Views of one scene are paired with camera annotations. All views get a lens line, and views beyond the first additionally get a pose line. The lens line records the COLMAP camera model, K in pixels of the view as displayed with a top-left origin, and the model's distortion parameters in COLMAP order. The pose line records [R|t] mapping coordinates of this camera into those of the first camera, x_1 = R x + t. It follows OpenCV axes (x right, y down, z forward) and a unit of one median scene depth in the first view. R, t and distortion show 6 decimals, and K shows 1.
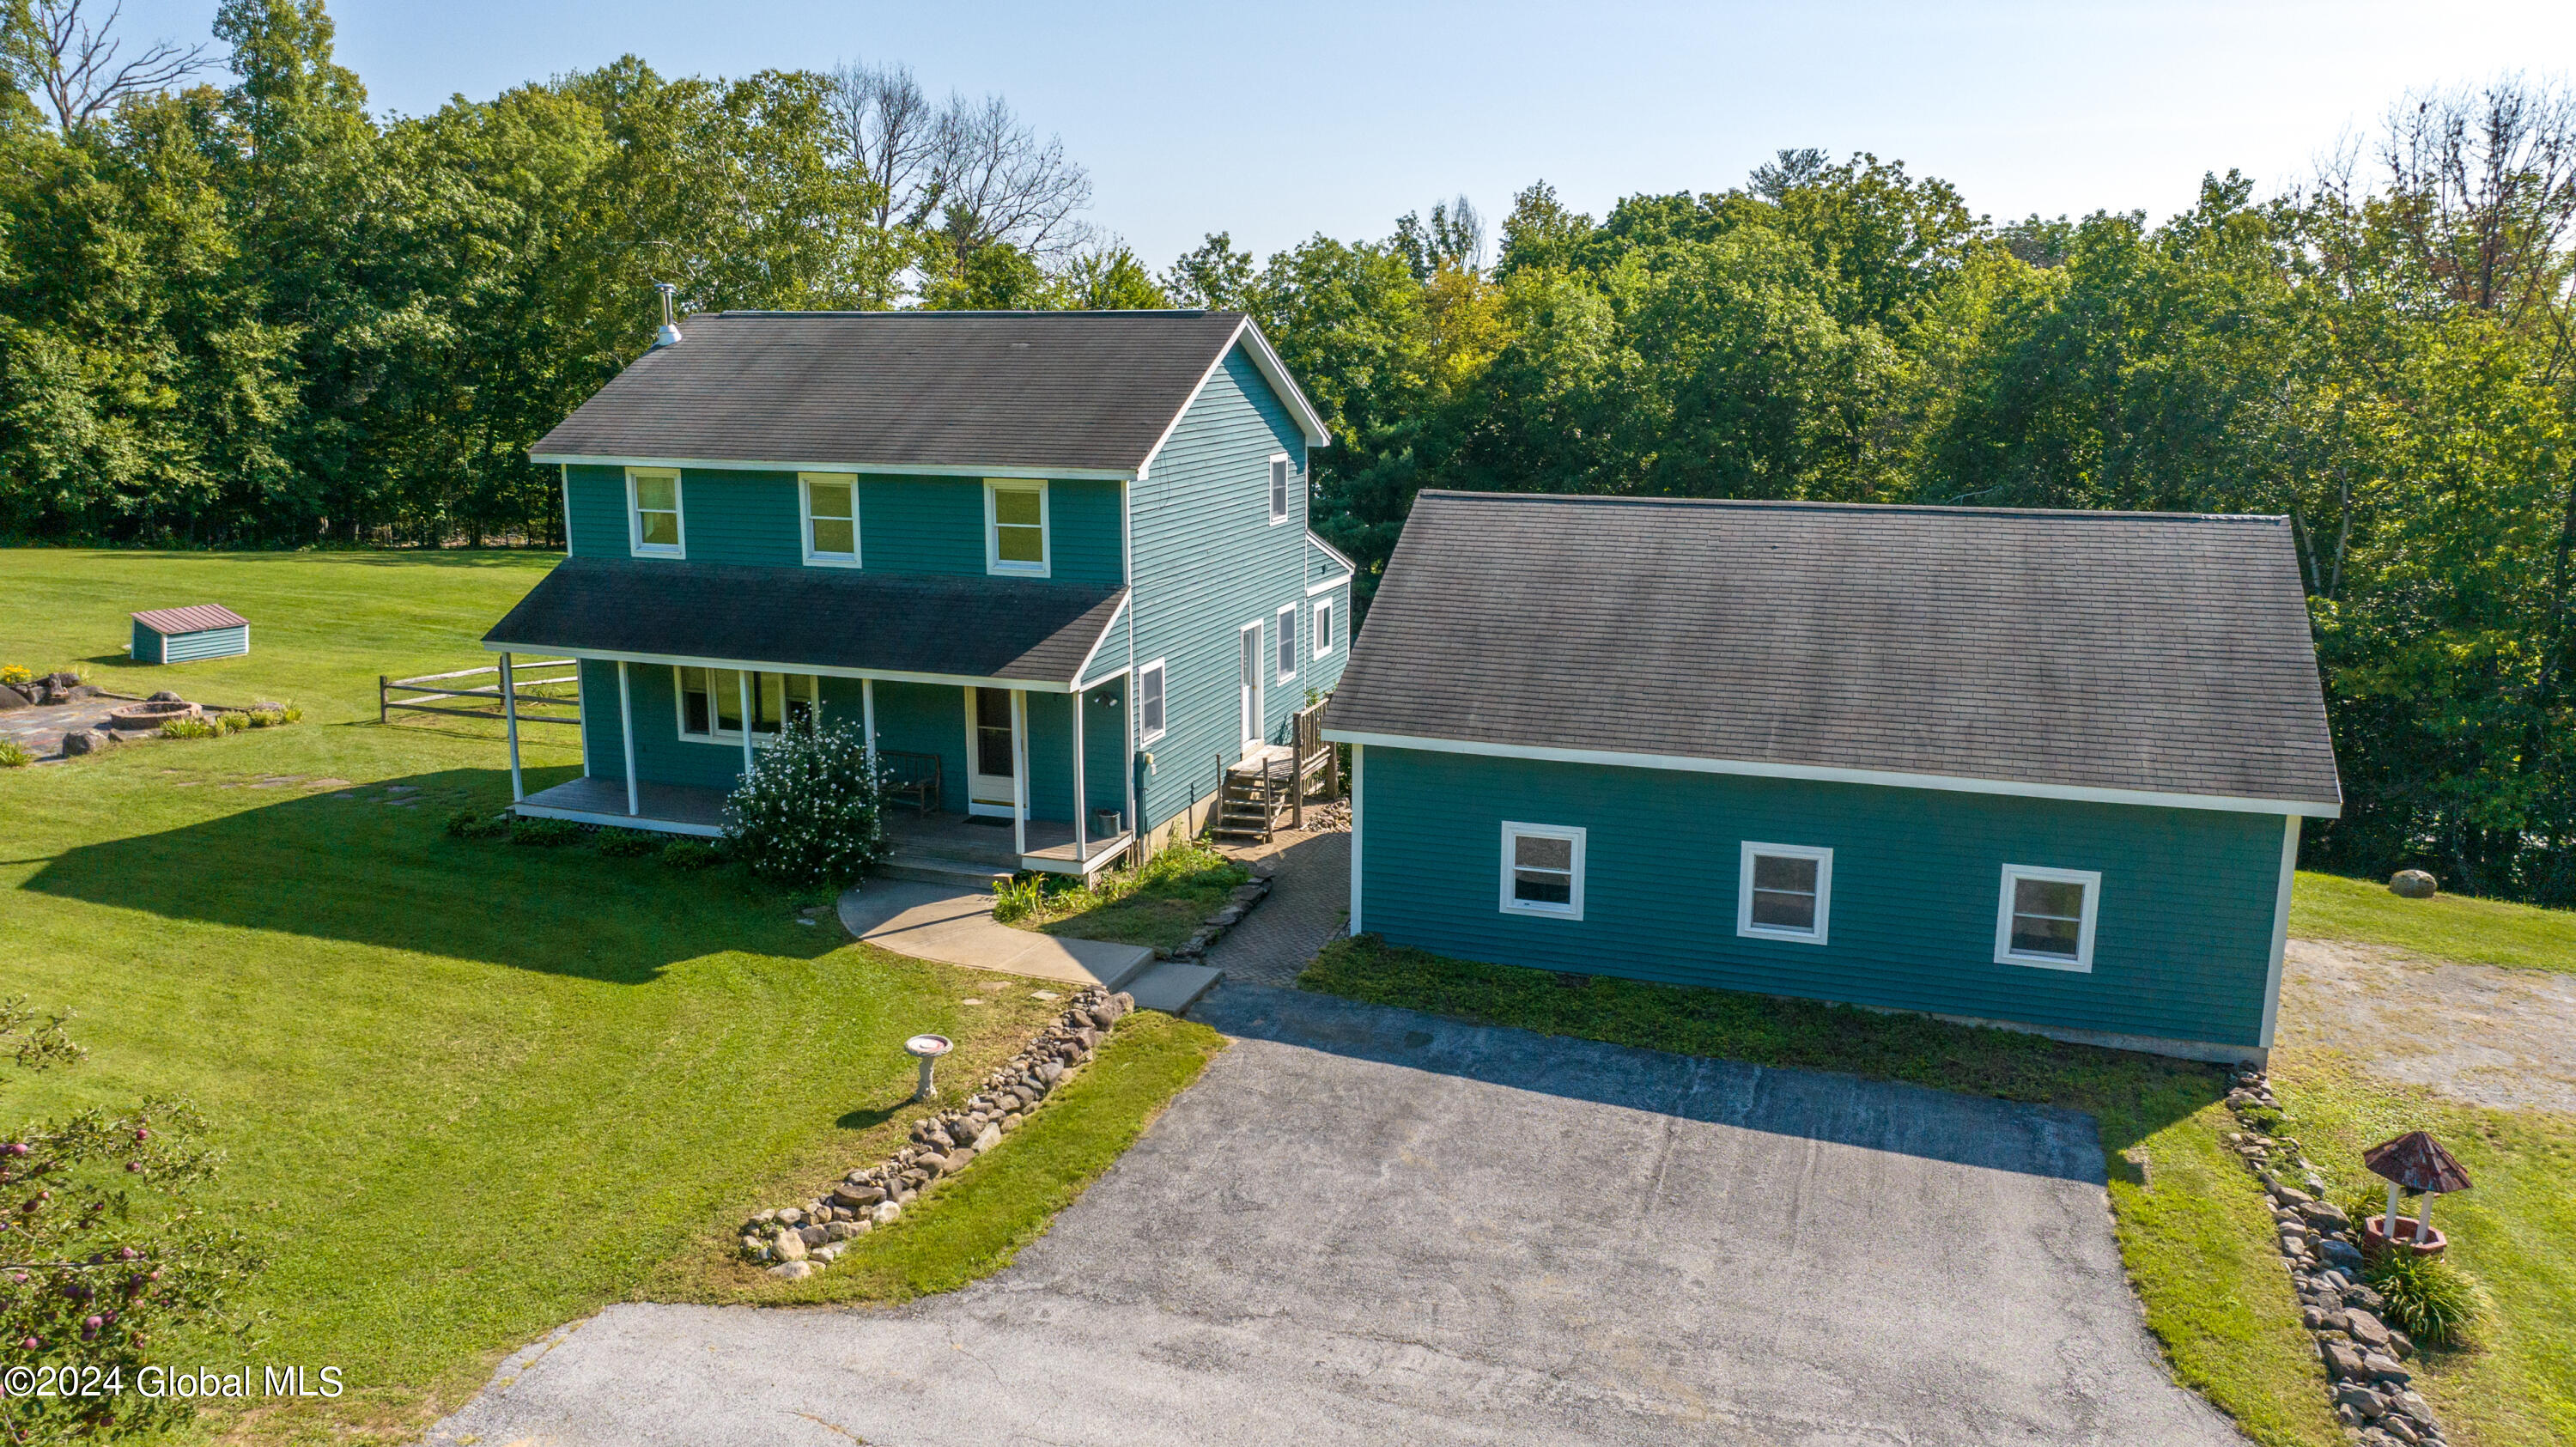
lens RADIAL K [[1838.3, 0, 1320.5], [0, 1838.3, 729.3], [0, 0, 1]] dist [-0.045285, 0.058067]
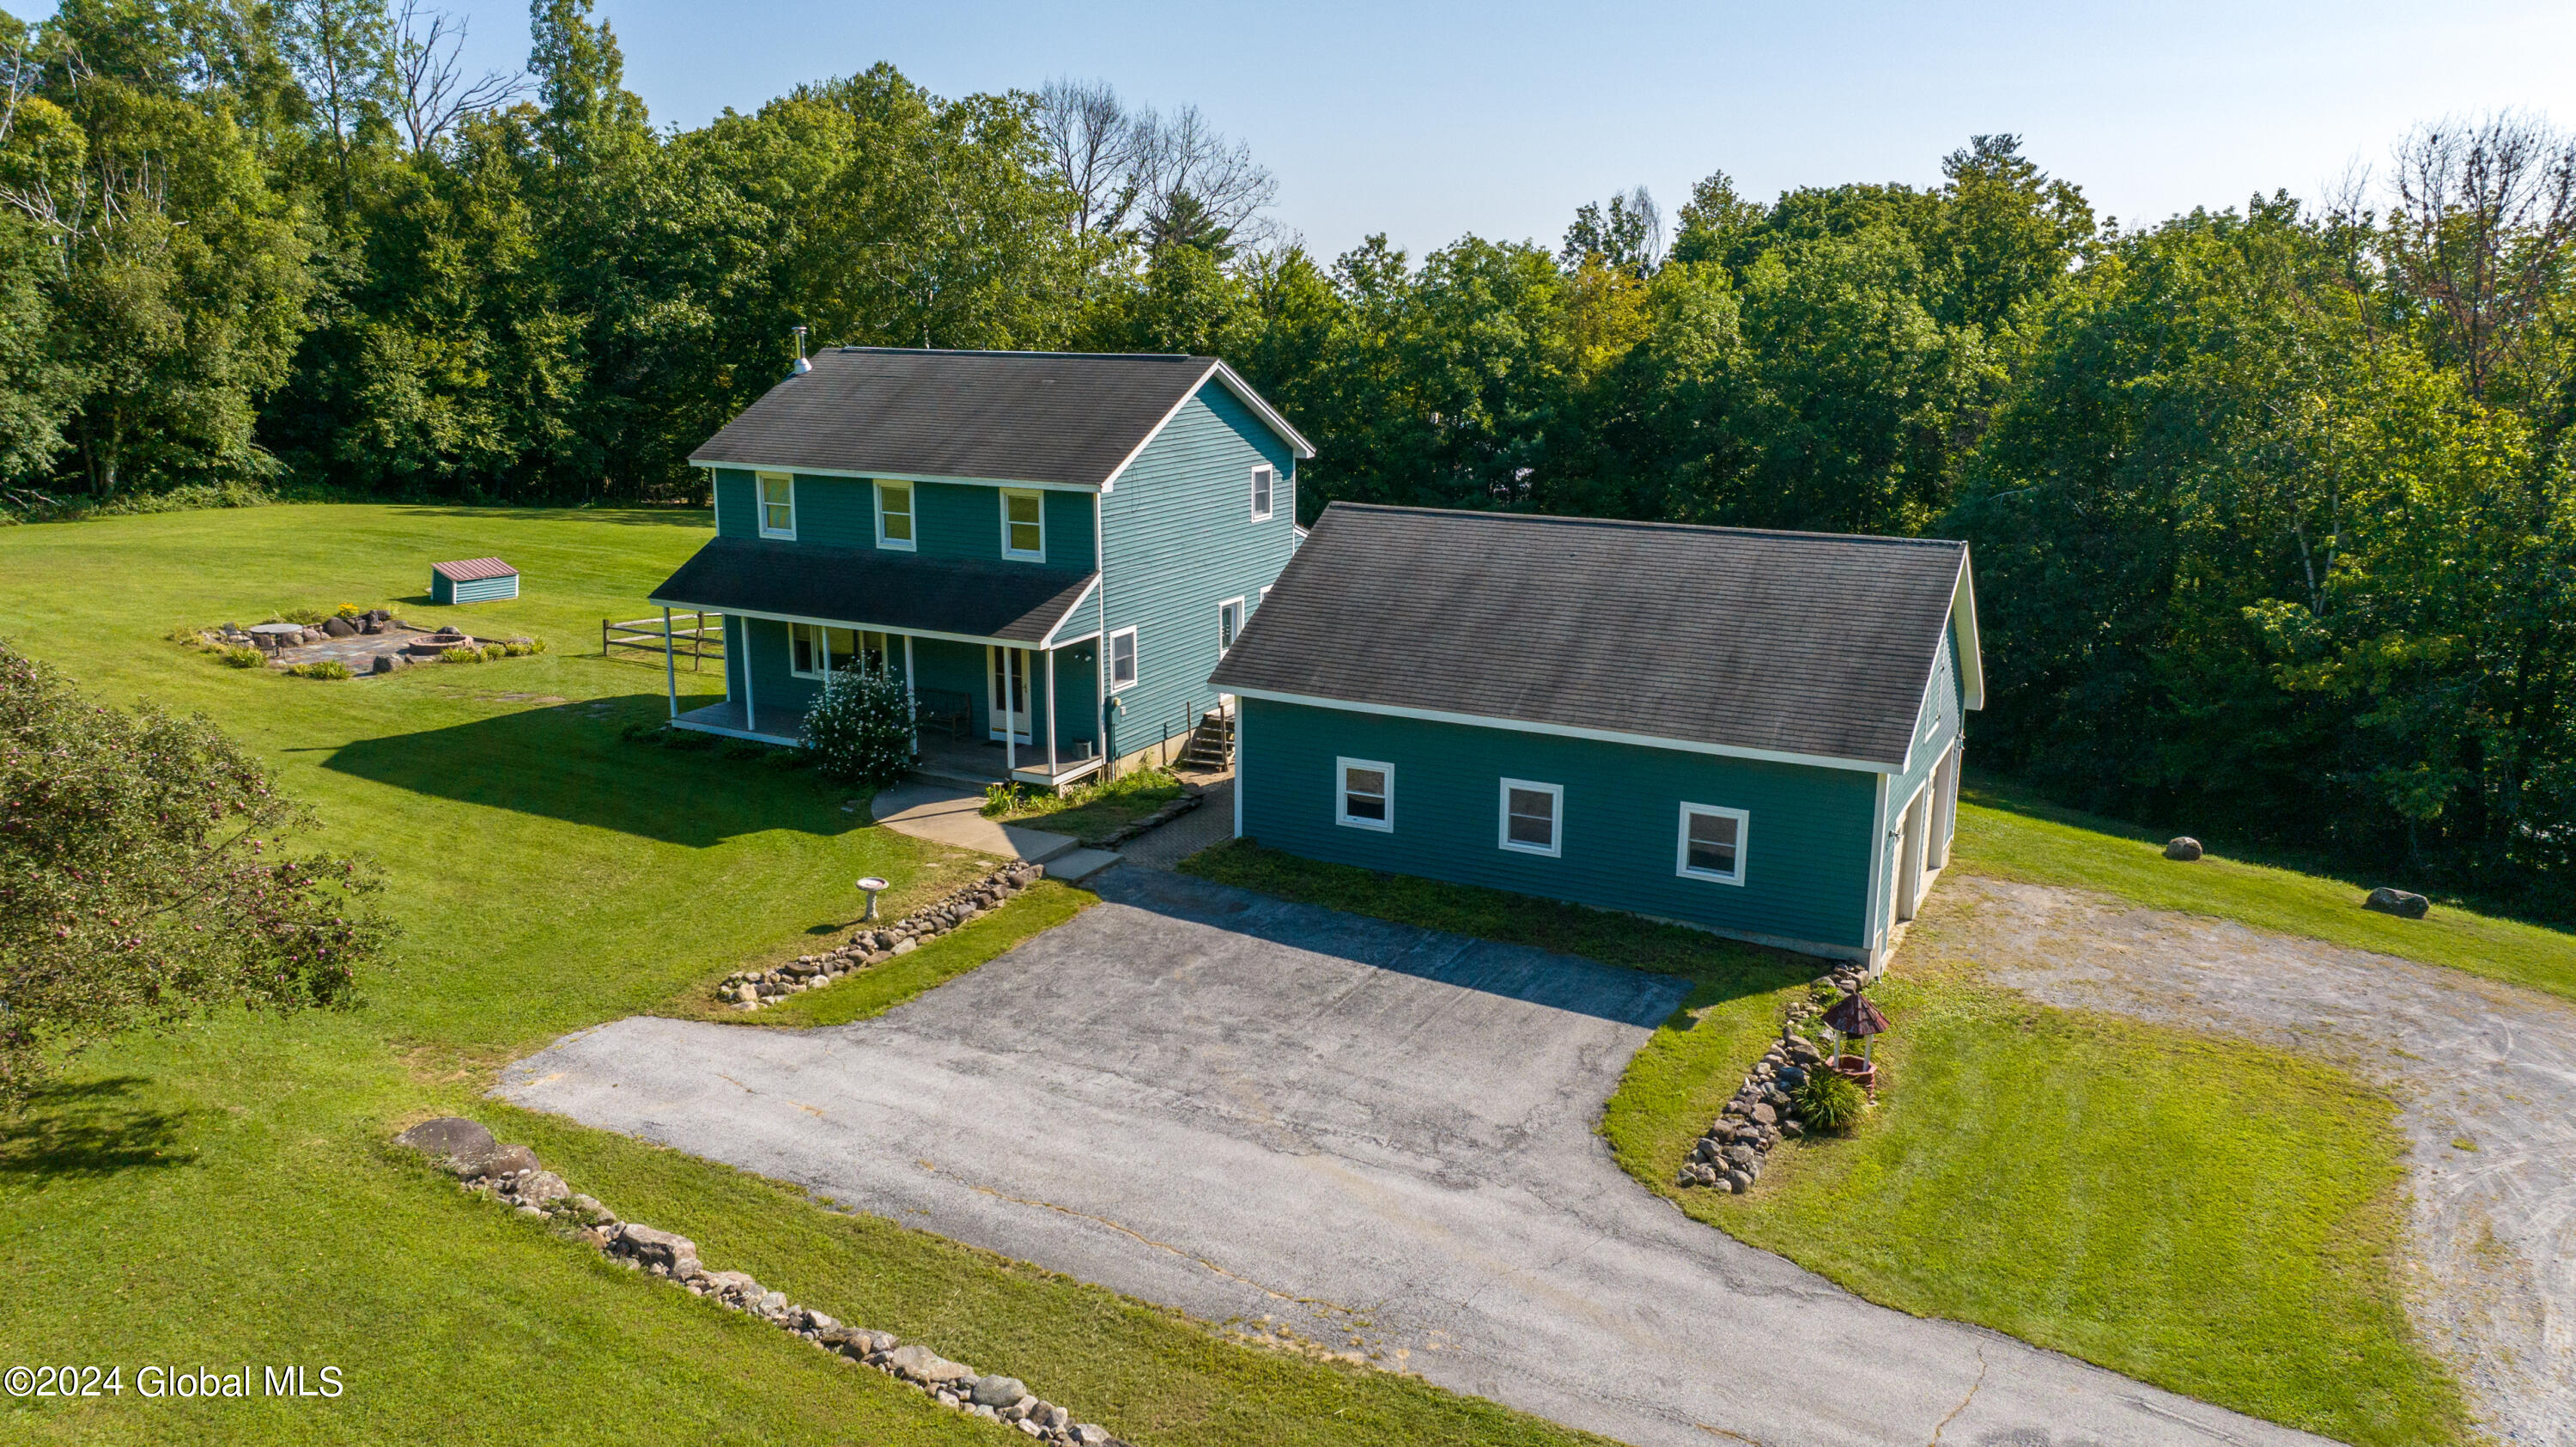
lens RADIAL K [[1796.6, 0, 1288.0], [0, 1796.6, 723.5], [0, 0, 1]] dist [-0.011653, -0.001043]
pose [[0.988256, 0.038112, -0.147980, 0.208059], [-0.035192, 0.999132, 0.022304, -0.001596], [0.148702, -0.016834, 0.988739, -0.246157]]
